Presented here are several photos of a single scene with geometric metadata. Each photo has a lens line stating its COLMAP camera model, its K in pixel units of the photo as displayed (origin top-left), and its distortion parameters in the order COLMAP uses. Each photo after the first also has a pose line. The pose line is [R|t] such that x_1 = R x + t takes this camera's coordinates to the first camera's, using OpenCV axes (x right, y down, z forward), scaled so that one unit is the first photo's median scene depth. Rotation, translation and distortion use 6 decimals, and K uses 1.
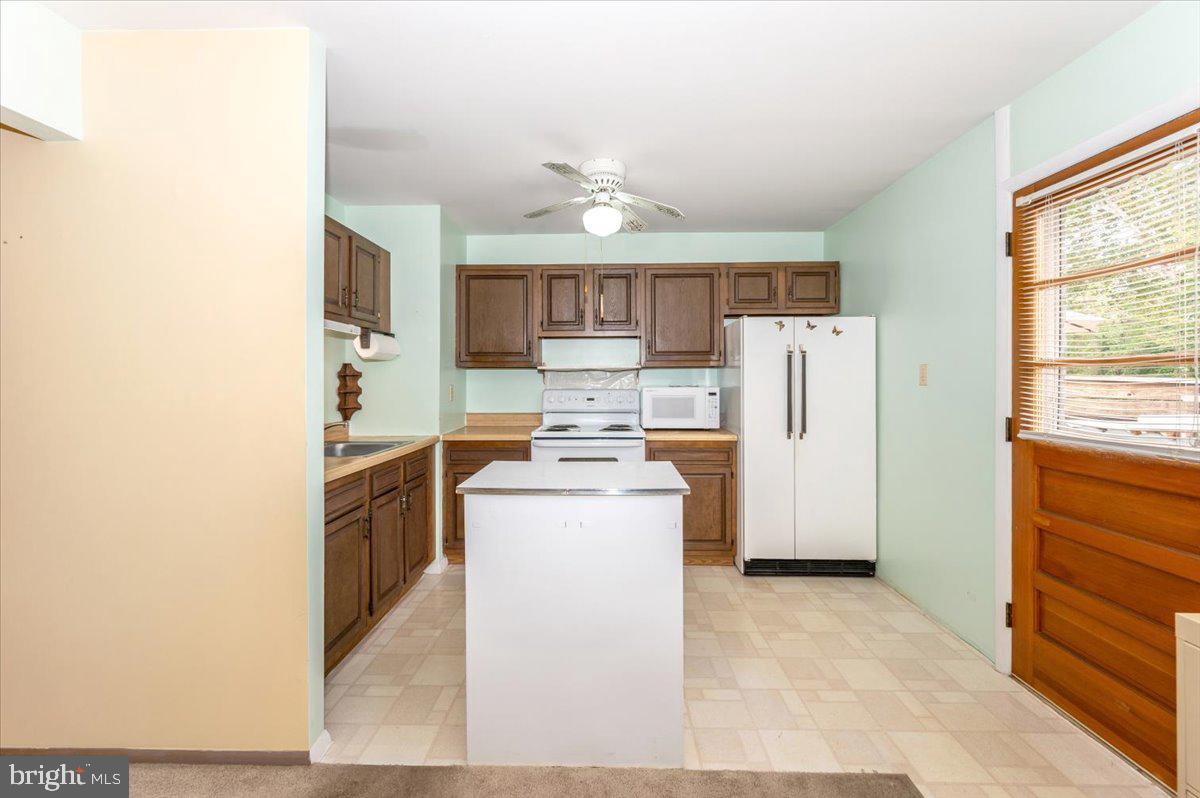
lens RADIAL K [[475.9, 0, 596.1], [0, 475.9, 381.8], [0, 0, 1]] dist [-0.005188, 0.000771]
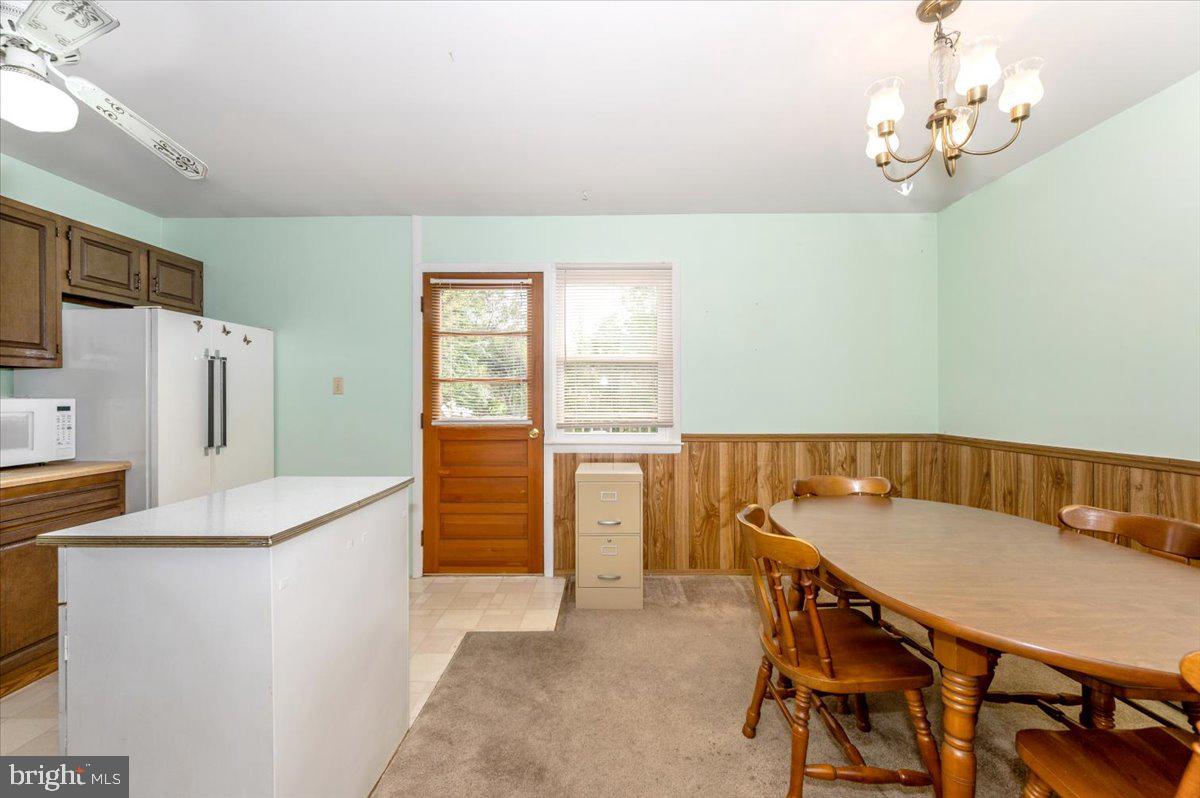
lens RADIAL K [[475.9, 0, 601.7], [0, 475.9, 396.2], [0, 0, 1]] dist [-0.005188, 0.000771]
pose [[-0.014311, 0.000967, 0.999897, -0.464878], [0.008279, 0.999965, -0.000849, 0.015944], [-0.999863, 0.008266, -0.014318, 0.269040]]
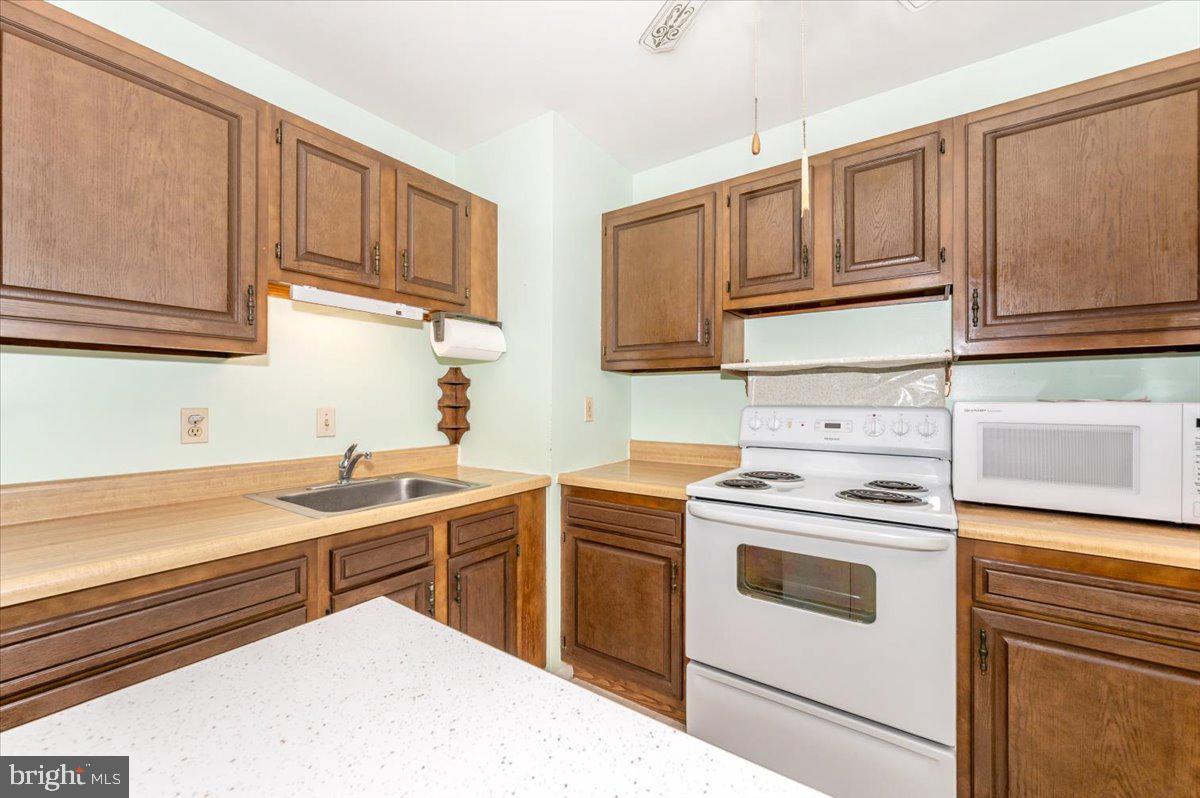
lens RADIAL K [[475.9, 0, 597.2], [0, 475.9, 402.3], [0, 0, 1]] dist [-0.005188, 0.000771]
pose [[0.828121, 0.005396, -0.560523, 0.077097], [-0.006087, 0.999981, 0.000634, 0.014317], [0.560516, 0.002887, 0.828139, 0.515885]]
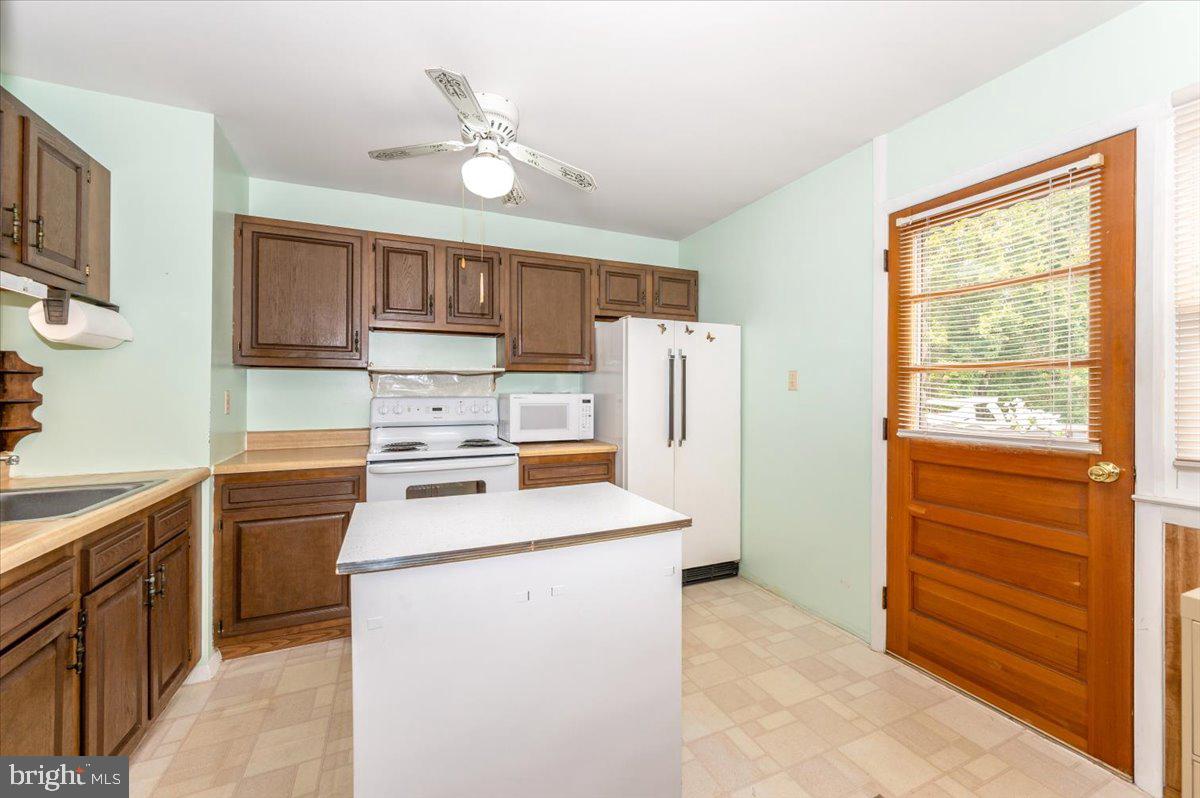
lens RADIAL K [[475.9, 0, 604.5], [0, 475.9, 391.3], [0, 0, 1]] dist [-0.005188, 0.000771]
pose [[0.902539, 0.002645, 0.430601, -0.122417], [-0.000276, 0.999984, -0.005563, 0.012716], [-0.430609, 0.004902, 0.902525, 0.181946]]
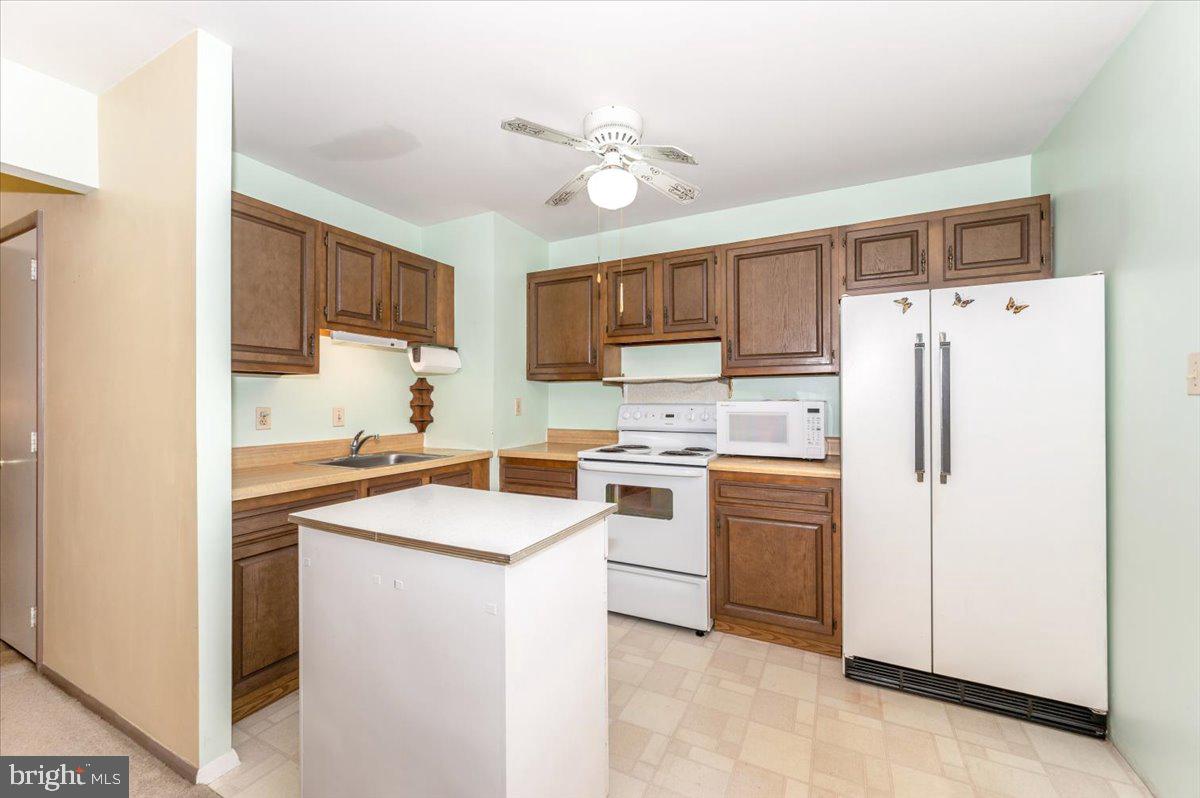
lens RADIAL K [[475.9, 0, 597.3], [0, 475.9, 399.2], [0, 0, 1]] dist [-0.005188, 0.000771]
pose [[0.900929, -0.000575, -0.433966, 0.279963], [-0.001685, 0.999987, -0.004824, 0.012982], [0.433963, 0.005077, 0.900916, 0.229269]]
